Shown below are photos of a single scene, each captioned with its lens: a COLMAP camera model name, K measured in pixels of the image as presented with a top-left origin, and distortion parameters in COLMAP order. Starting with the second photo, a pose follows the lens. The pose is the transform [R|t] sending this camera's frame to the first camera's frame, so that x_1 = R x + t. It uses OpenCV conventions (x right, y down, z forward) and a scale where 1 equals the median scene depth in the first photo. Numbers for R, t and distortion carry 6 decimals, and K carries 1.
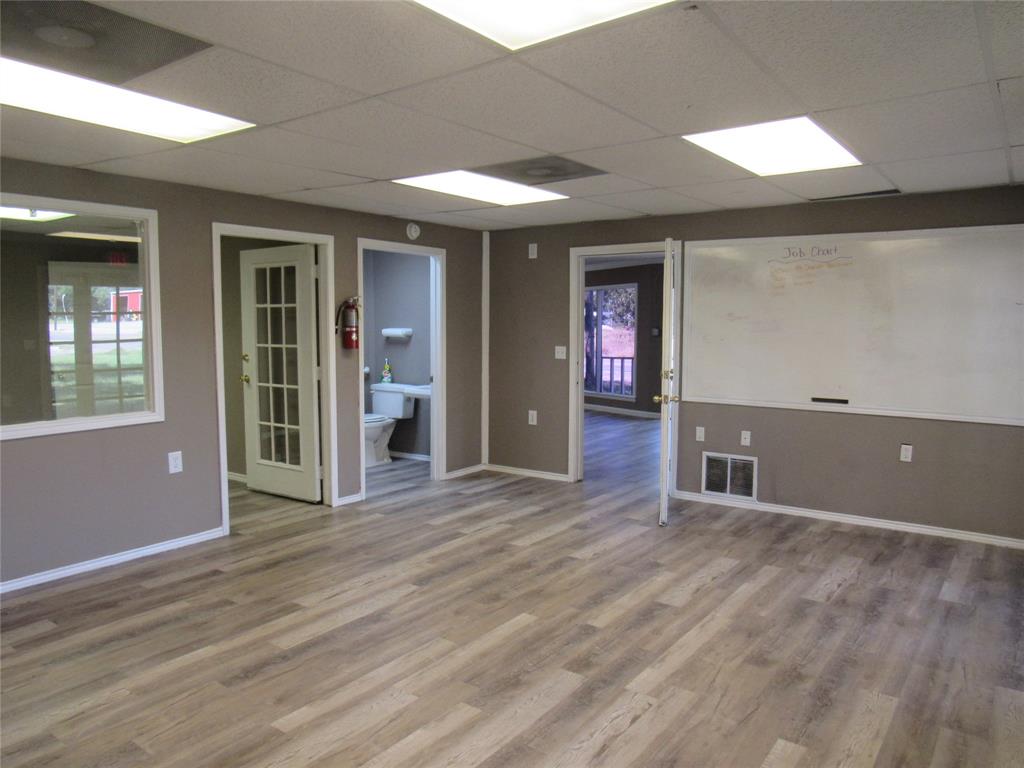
lens RADIAL K [[730.9, 0, 512.0], [0, 730.9, 384.0], [0, 0, 1]] dist [-0.029700, 0.005246]
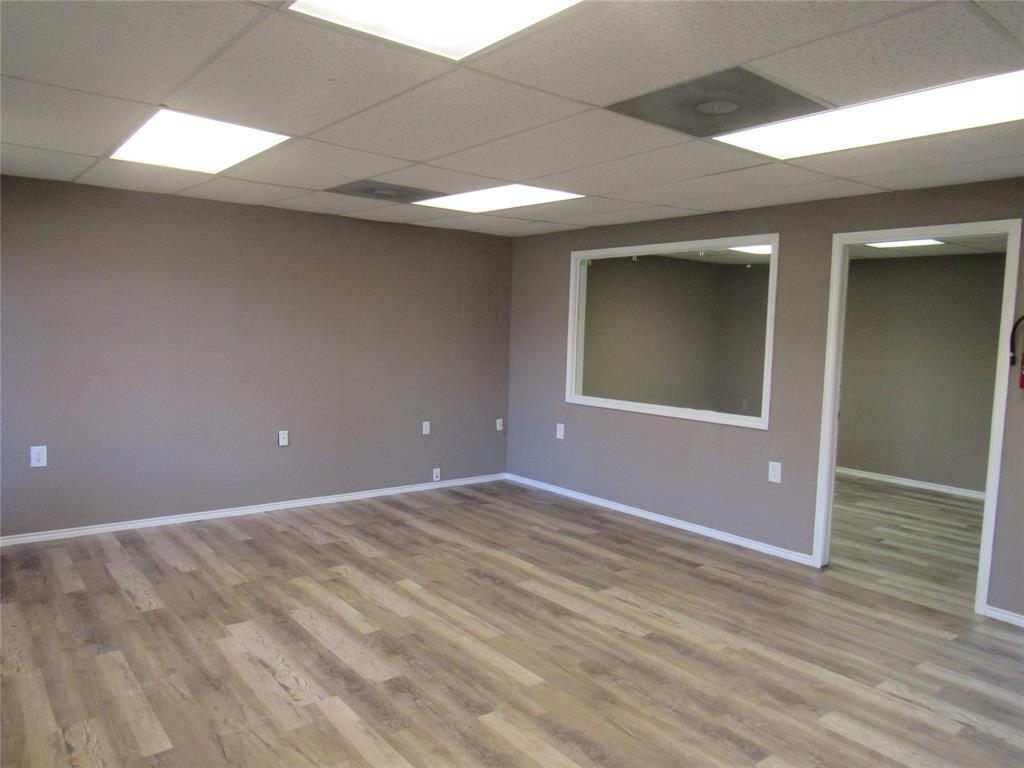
lens RADIAL K [[730.9, 0, 512.0], [0, 730.9, 384.0], [0, 0, 1]] dist [-0.029700, 0.005246]
pose [[-0.264510, 0.066069, -0.962117, 0.723914], [-0.114670, 0.988418, 0.099400, -0.088832], [0.957541, 0.136619, -0.253870, 1.017718]]
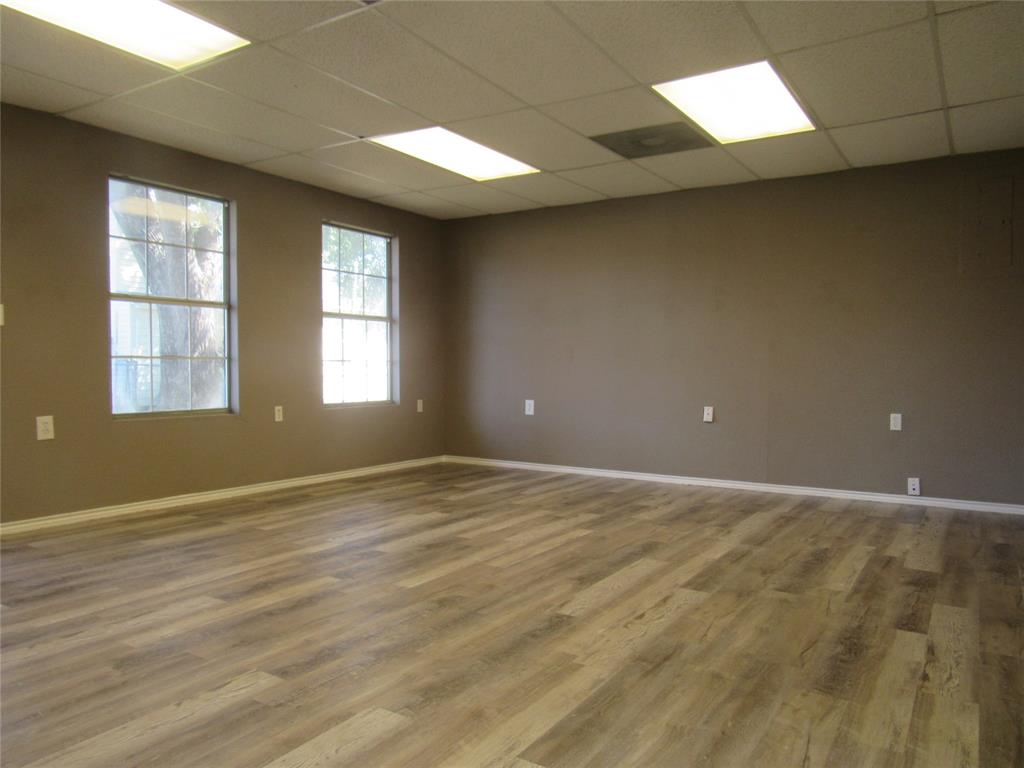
lens RADIAL K [[730.9, 0, 512.0], [0, 730.9, 384.0], [0, 0, 1]] dist [-0.029700, 0.005246]
pose [[-0.998125, -0.005312, -0.060970, -0.042317], [-0.012113, 0.993665, 0.111730, -0.004979], [0.059990, 0.112259, -0.991867, 1.615408]]
